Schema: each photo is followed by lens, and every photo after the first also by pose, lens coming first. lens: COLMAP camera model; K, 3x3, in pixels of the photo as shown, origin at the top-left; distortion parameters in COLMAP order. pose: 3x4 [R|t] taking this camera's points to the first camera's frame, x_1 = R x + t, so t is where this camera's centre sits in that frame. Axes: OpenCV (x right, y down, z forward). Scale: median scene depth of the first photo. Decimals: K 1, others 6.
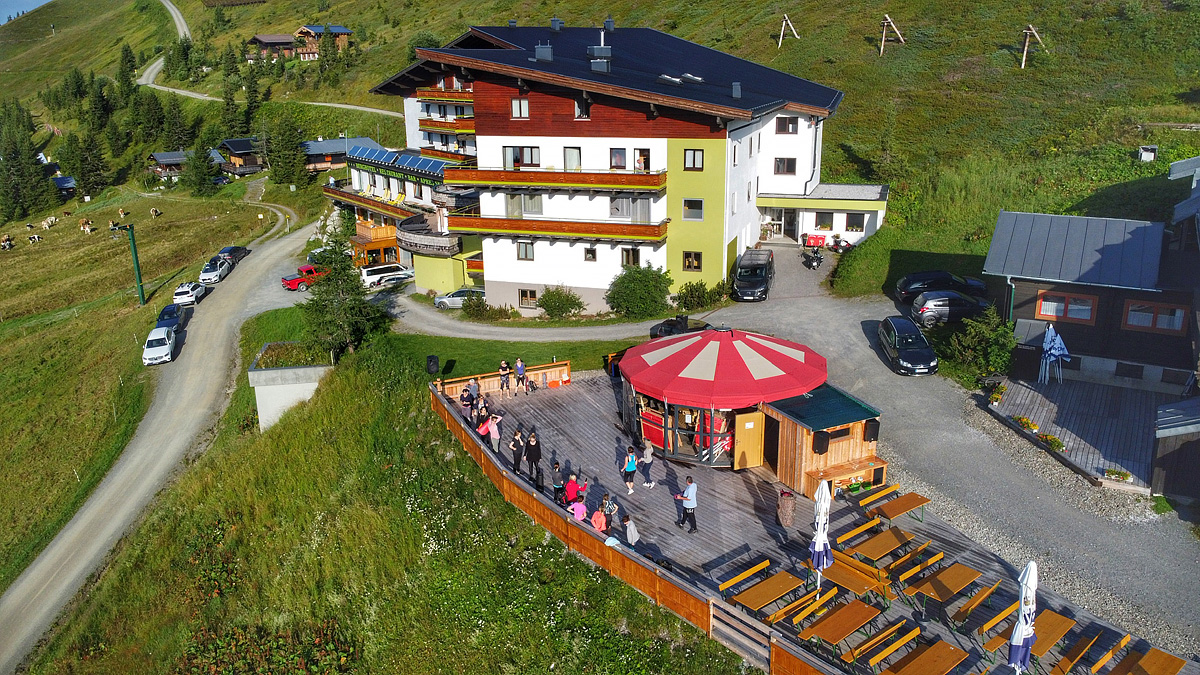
lens RADIAL K [[910.0, 0, 600.0], [0, 910.0, 337.5], [0, 0, 1]] dist [0.001024, -0.002206]
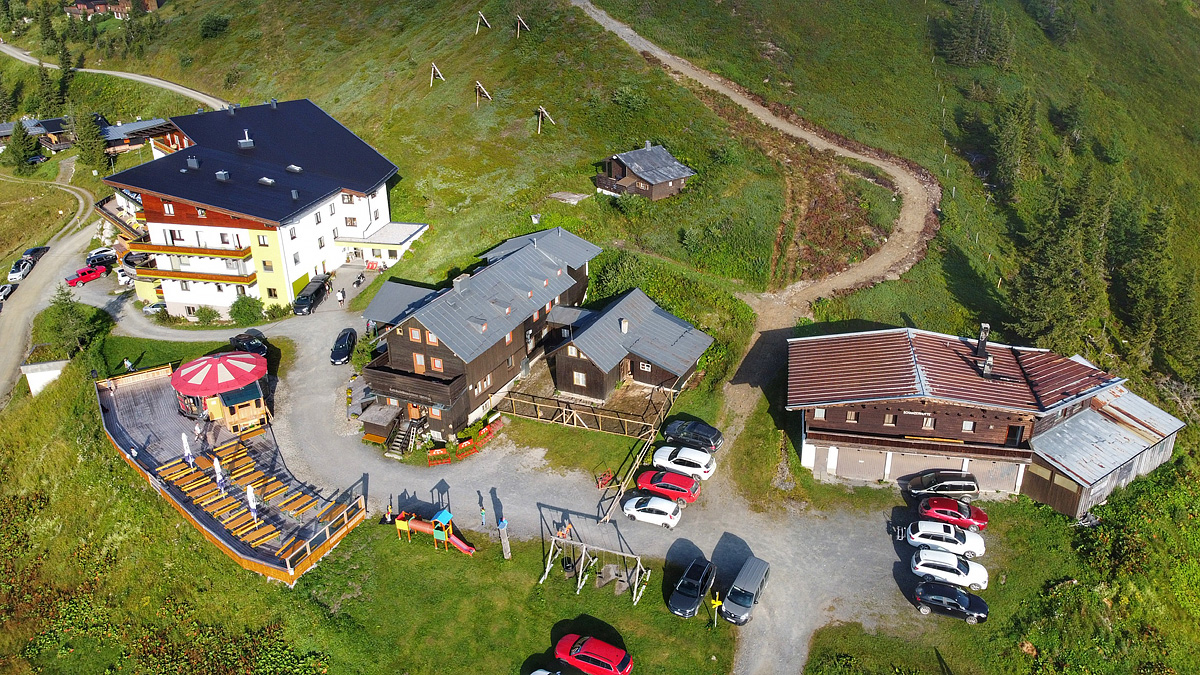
lens RADIAL K [[910.0, 0, 600.0], [0, 910.0, 337.5], [0, 0, 1]] dist [0.001024, -0.002206]
pose [[0.994213, -0.044083, 0.097968, 0.550013], [0.030476, 0.990201, 0.136282, -0.215442], [-0.103016, -0.132507, 0.985814, -0.848232]]
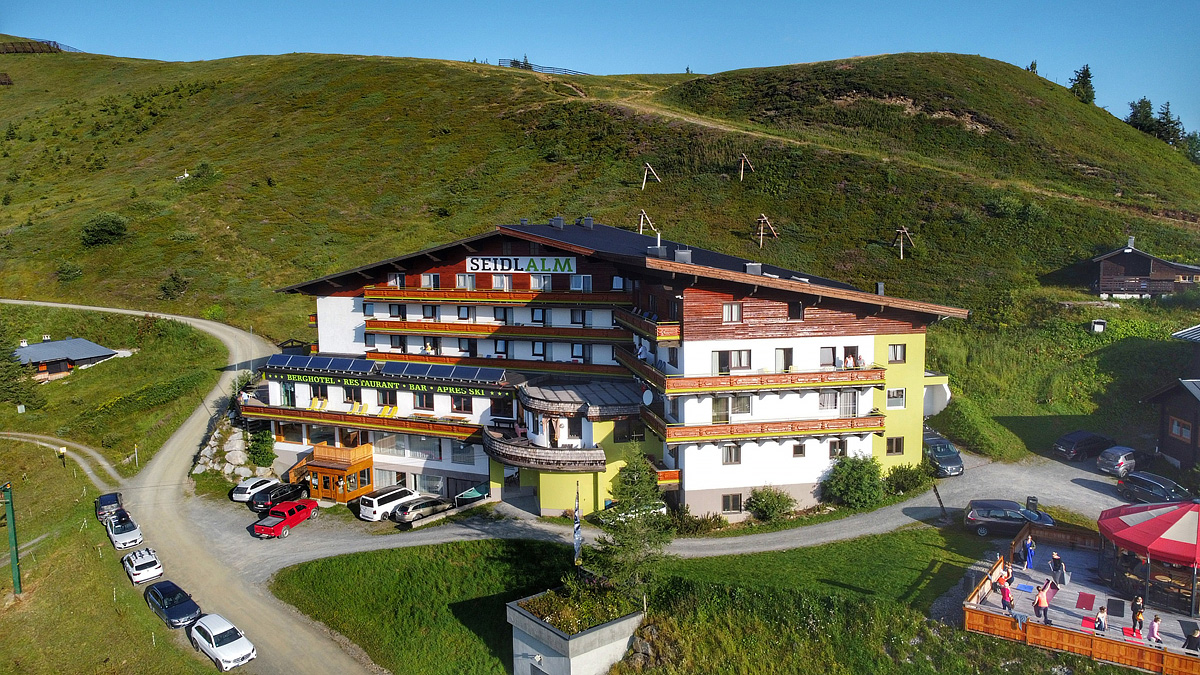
lens RADIAL K [[910.0, 0, 600.0], [0, 910.0, 337.5], [0, 0, 1]] dist [0.001024, -0.002206]
pose [[0.872041, -0.054863, 0.486349, -0.682736], [0.142333, 0.979178, -0.144751, -0.098814], [-0.468280, 0.195452, 0.861691, 0.206303]]
